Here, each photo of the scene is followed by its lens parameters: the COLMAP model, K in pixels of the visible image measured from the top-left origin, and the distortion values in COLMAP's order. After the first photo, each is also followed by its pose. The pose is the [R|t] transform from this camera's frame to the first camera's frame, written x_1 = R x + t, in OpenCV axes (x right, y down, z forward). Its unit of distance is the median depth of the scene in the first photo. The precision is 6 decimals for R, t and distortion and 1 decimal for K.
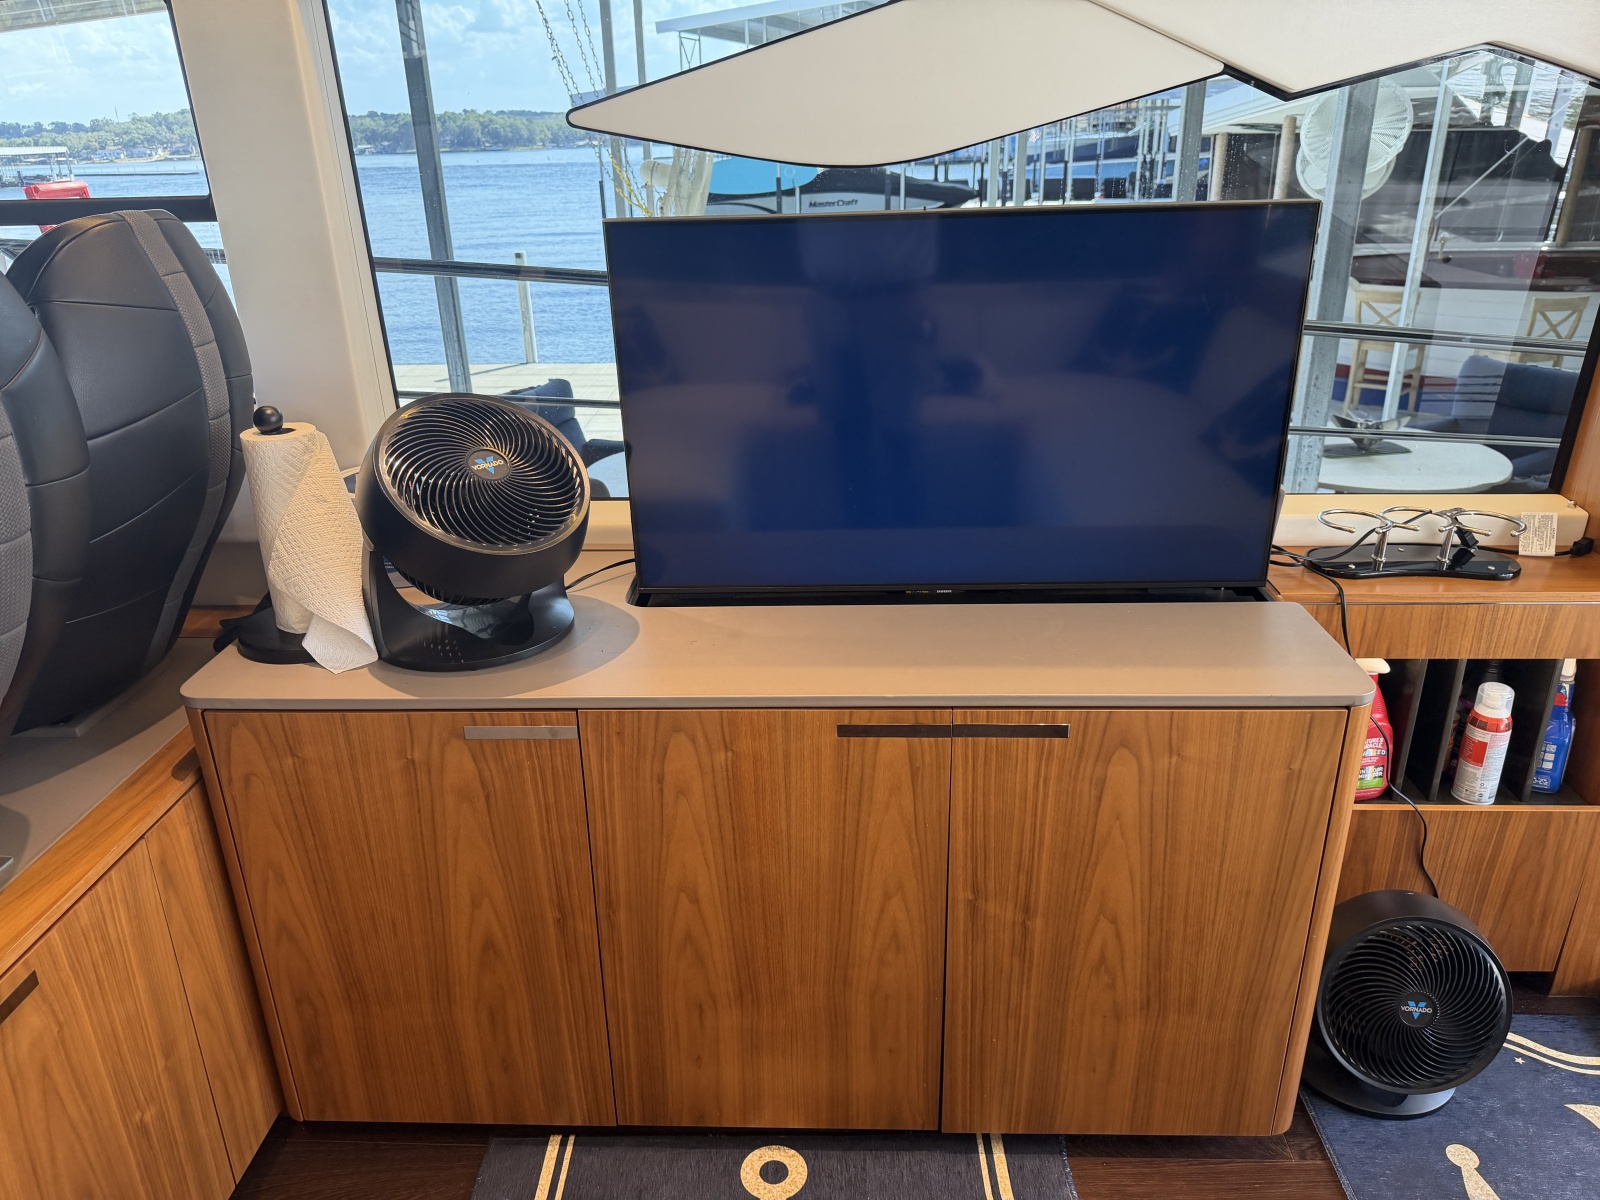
lens RADIAL K [[1124.9, 0, 807.7], [0, 1124.9, 609.8], [0, 0, 1]] dist [0.022567, -0.035524]
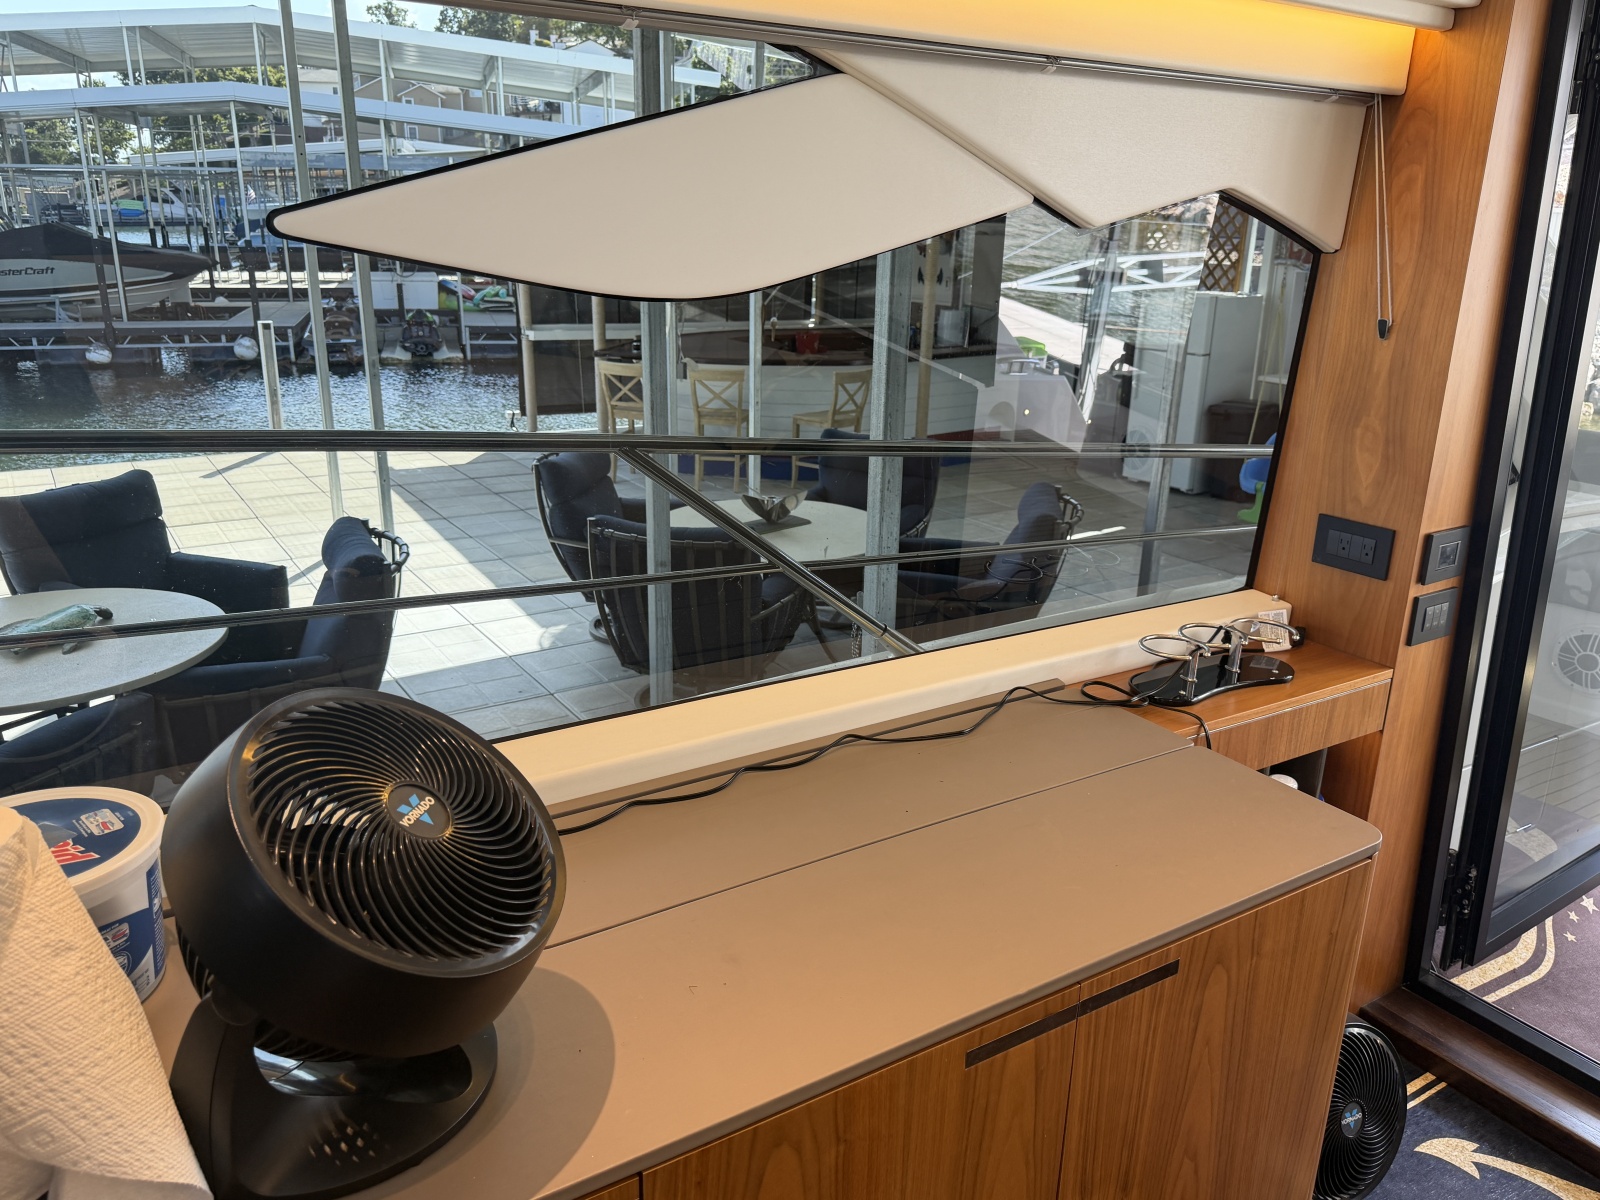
lens RADIAL K [[1193.5, 0, 810.3], [0, 1193.5, 596.7], [0, 0, 1]] dist [0.002566, -0.039431]
pose [[0.816717, -0.131056, 0.561959, -0.444481], [0.176806, 0.983861, -0.027510, -0.182687], [-0.549284, 0.121826, 0.826707, 0.369105]]
